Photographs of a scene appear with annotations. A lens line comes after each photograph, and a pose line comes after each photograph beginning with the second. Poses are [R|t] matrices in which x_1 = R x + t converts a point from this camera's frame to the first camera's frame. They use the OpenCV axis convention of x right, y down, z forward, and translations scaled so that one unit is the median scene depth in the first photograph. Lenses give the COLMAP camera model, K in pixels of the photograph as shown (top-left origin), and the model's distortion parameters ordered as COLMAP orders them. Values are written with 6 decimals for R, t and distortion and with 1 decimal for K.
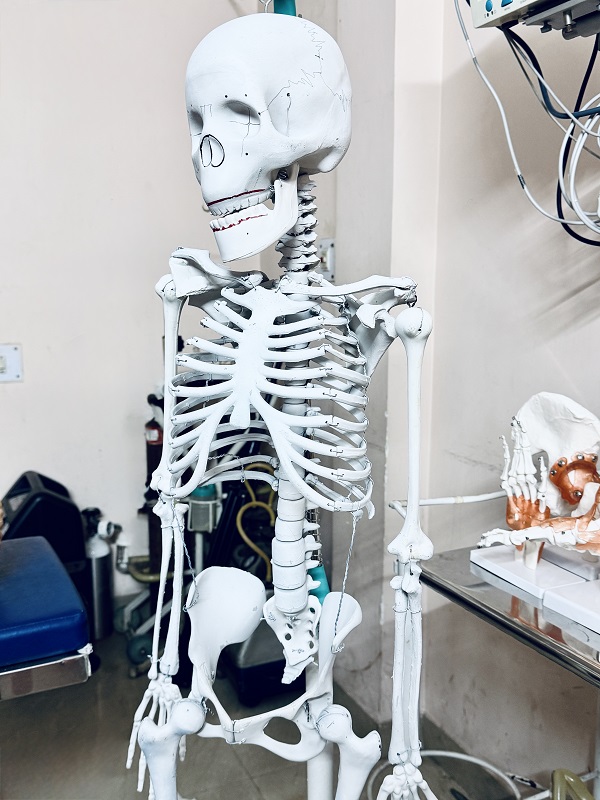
lens RADIAL K [[794.4, 0, 300.1], [0, 794.4, 420.0], [0, 0, 1]] dist [-0.004596, 0.003862]
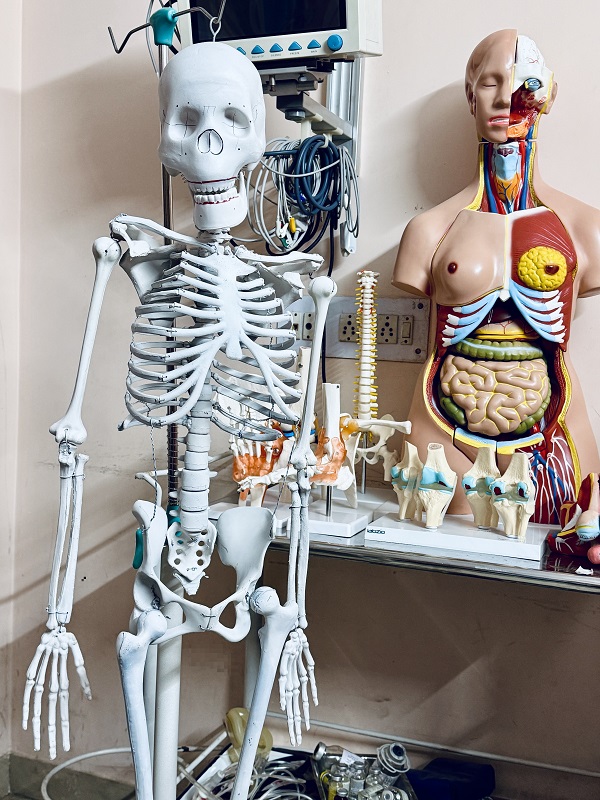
lens RADIAL K [[912.6, 0, 300.0], [0, 912.6, 400.0], [0, 0, 1]] dist [-0.005759, -0.017190]
pose [[0.741884, -0.019678, 0.670240, -0.869407], [0.080053, 0.995019, -0.059396, 0.152419], [-0.665733, 0.097719, 0.739764, -0.129485]]
